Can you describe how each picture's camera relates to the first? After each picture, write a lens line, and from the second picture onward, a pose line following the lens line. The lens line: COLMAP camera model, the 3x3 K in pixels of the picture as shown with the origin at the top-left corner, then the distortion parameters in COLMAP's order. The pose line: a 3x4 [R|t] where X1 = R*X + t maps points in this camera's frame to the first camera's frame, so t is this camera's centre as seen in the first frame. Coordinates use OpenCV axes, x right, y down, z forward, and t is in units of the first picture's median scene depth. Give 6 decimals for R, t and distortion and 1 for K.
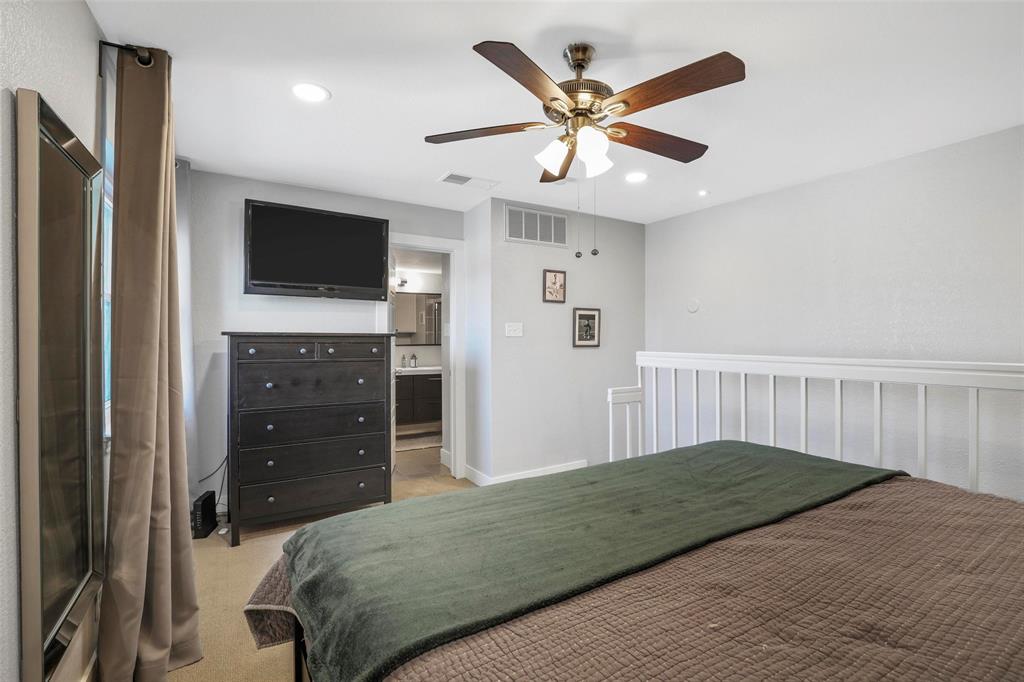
lens RADIAL K [[471.4, 0, 512.0], [0, 471.4, 341.0], [0, 0, 1]] dist [-0.003009, -0.000186]
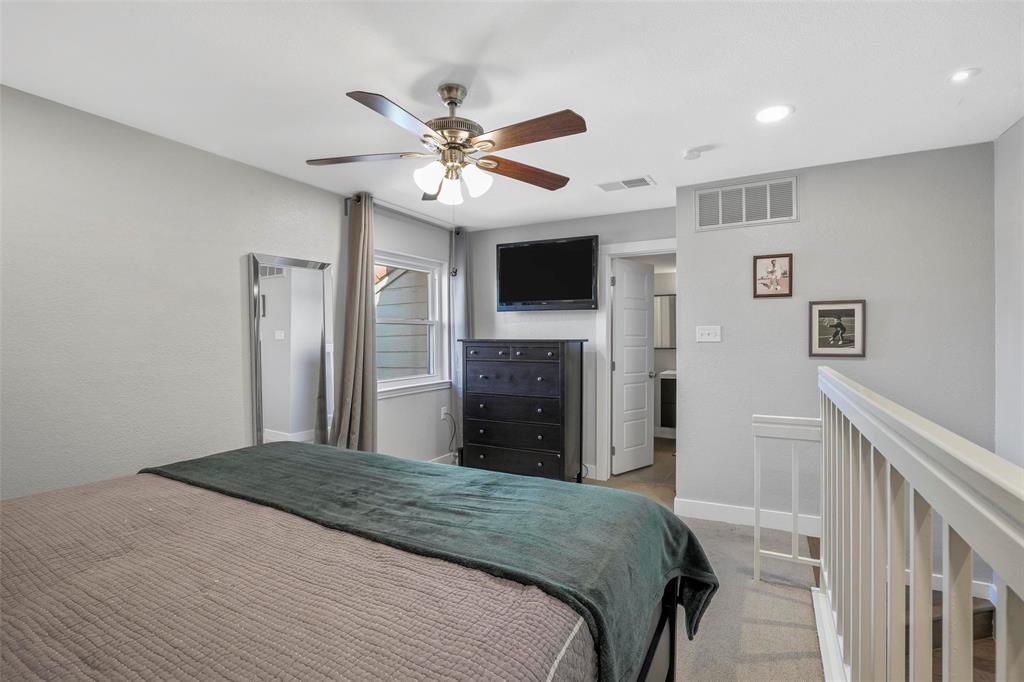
lens RADIAL K [[468.3, 0, 517.5], [0, 468.3, 342.3], [0, 0, 1]] dist [-0.033801, 0.005215]
pose [[0.505682, 0.004707, -0.862707, 0.532347], [-0.001674, 0.999989, 0.004475, -0.011195], [0.862718, -0.000819, 0.505684, 0.266499]]
